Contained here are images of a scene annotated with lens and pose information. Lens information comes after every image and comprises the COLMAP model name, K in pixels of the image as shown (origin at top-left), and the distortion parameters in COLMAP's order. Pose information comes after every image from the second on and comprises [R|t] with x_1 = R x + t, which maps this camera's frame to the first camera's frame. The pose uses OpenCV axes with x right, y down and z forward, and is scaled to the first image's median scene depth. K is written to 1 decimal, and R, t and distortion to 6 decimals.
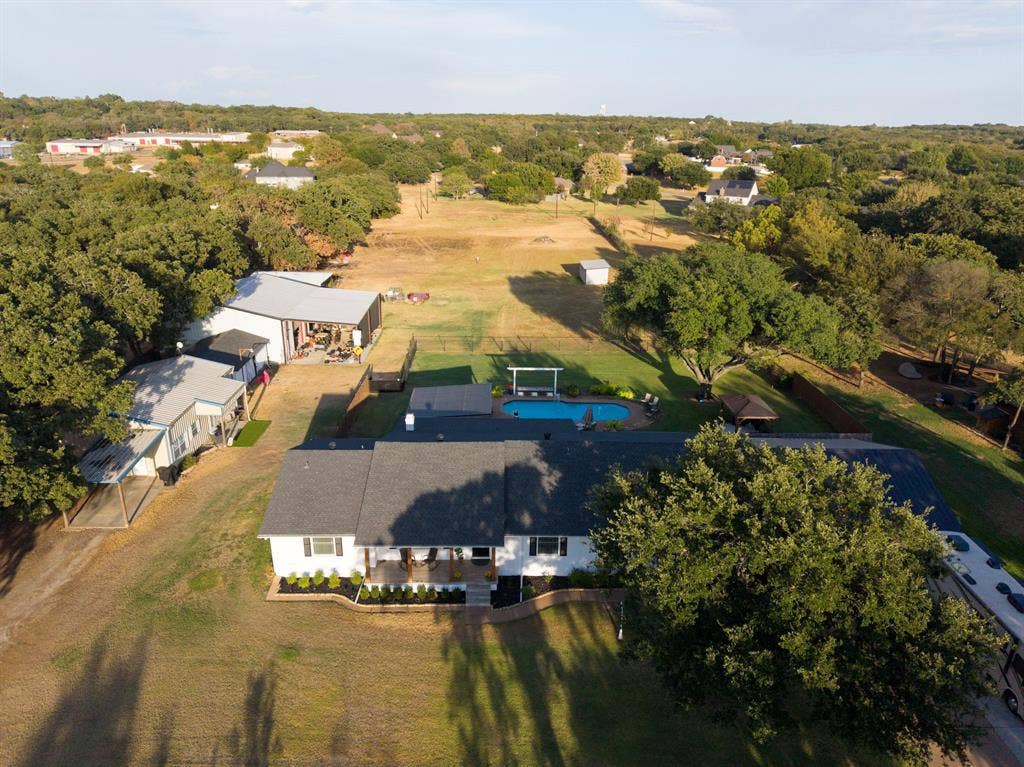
lens RADIAL K [[705.6, 0, 512.0], [0, 705.6, 383.5], [0, 0, 1]] dist [-0.000905, -0.005554]
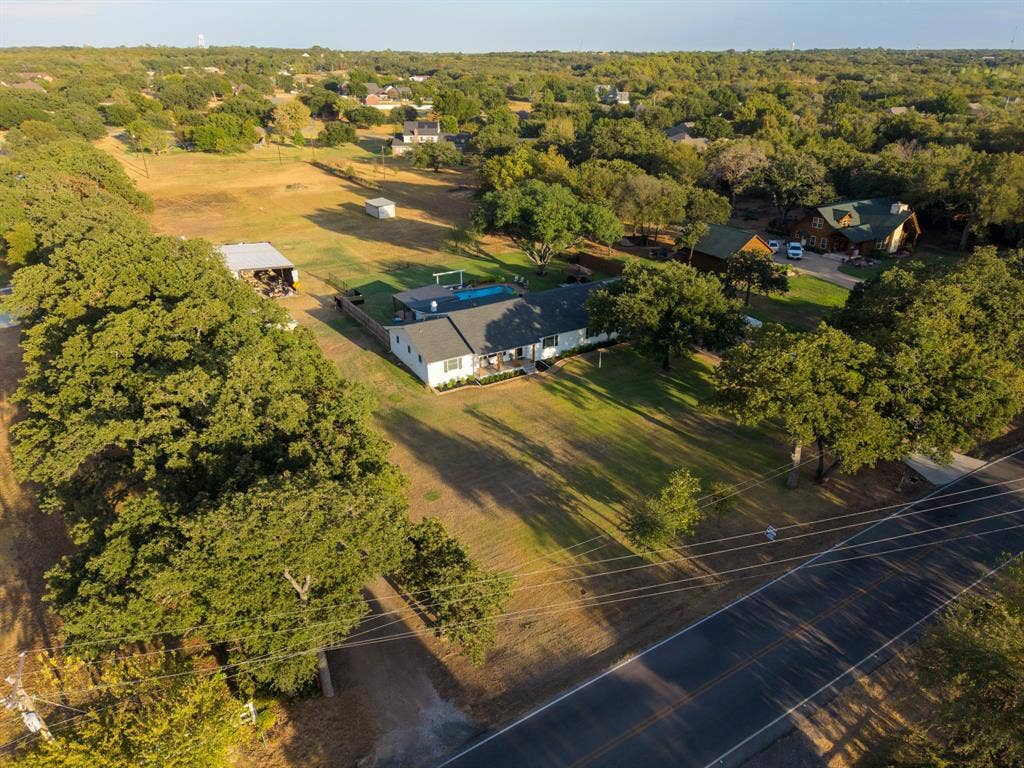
lens RADIAL K [[705.6, 0, 512.0], [0, 705.6, 384.0], [0, 0, 1]] dist [-0.000905, -0.005554]
pose [[0.857767, -0.227088, 0.461158, -0.372990], [0.182792, 0.973240, 0.139254, 0.017983], [-0.480440, -0.035152, 0.876323, -0.266194]]
